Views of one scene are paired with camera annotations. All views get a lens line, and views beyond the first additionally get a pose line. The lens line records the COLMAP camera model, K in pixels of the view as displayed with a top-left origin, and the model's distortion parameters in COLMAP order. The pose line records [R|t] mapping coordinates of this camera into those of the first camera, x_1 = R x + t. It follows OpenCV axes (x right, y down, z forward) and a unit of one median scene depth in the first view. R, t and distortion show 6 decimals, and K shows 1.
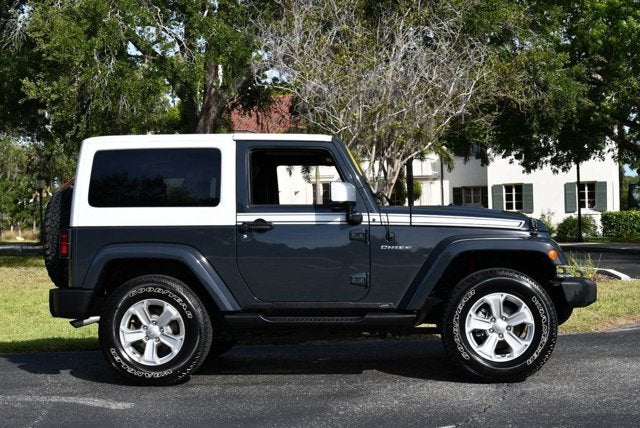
lens RADIAL K [[973.9, 0, 320.0], [0, 973.9, 214.0], [0, 0, 1]] dist [-0.024260, -0.034199]
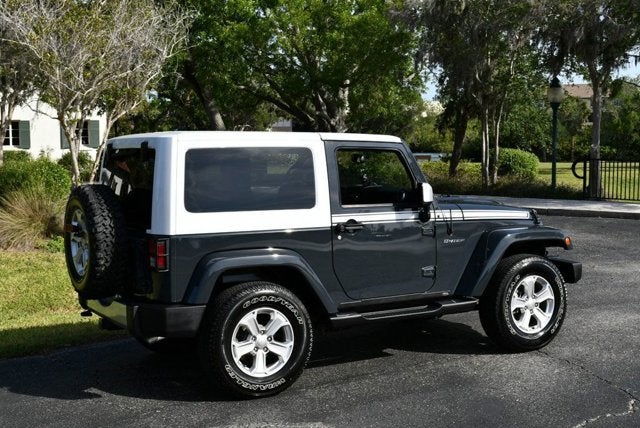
lens RADIAL K [[903.2, 0, 320.0], [0, 903.2, 214.0], [0, 0, 1]] dist [-0.034887, -0.026155]
pose [[0.819318, -0.036640, 0.572168, -0.626802], [-0.009640, 0.996935, 0.077644, -0.073250], [-0.573259, -0.069131, 0.816453, 0.252565]]
